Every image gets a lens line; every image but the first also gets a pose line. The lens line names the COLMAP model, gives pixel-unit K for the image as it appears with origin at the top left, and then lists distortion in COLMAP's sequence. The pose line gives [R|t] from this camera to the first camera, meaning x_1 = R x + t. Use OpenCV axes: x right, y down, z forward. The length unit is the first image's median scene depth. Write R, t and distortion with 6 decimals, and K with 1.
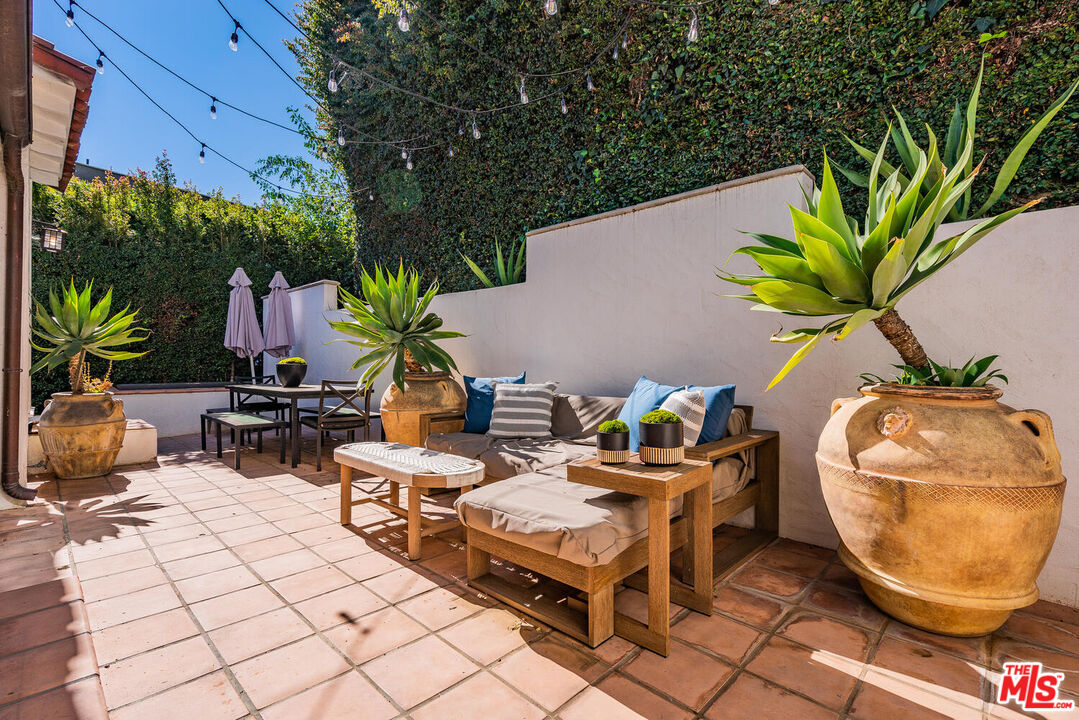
lens RADIAL K [[496.1, 0, 557.4], [0, 496.1, 362.6], [0, 0, 1]] dist [0.000008, -0.000317]
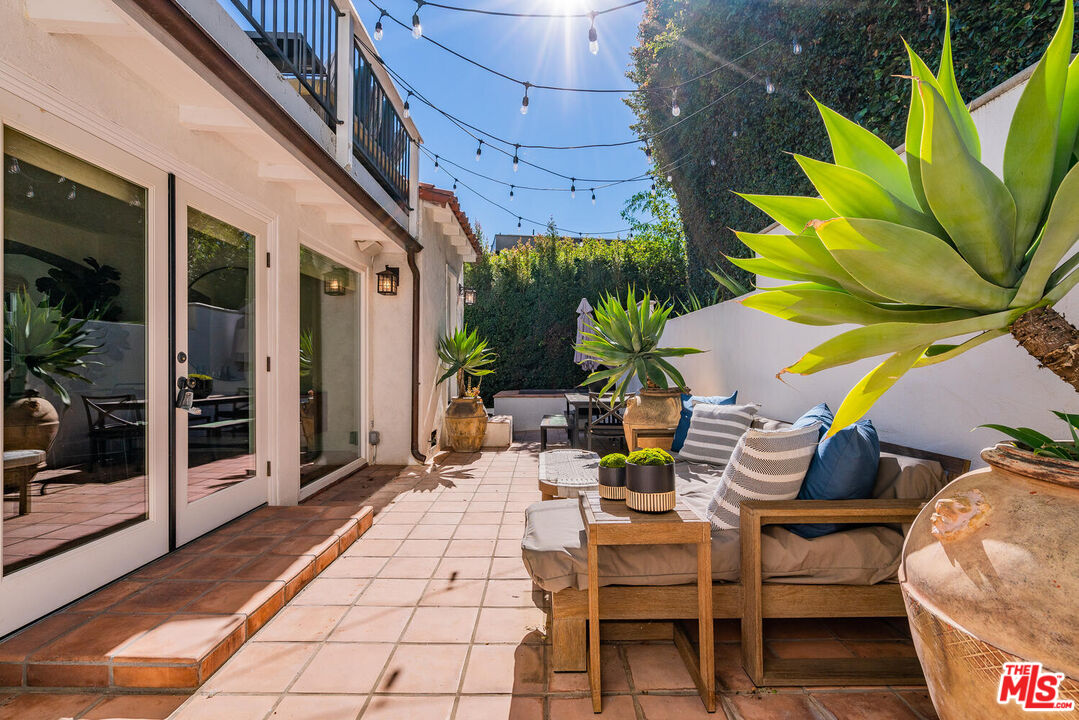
lens RADIAL K [[498.8, 0, 536.1], [0, 498.8, 364.3], [0, 0, 1]] dist [-0.043838, 0.018500]
pose [[0.676178, -0.013781, -0.736610, 0.384514], [0.009374, 0.999905, -0.010101, -0.026355], [0.736679, -0.000075, 0.676242, 0.131038]]
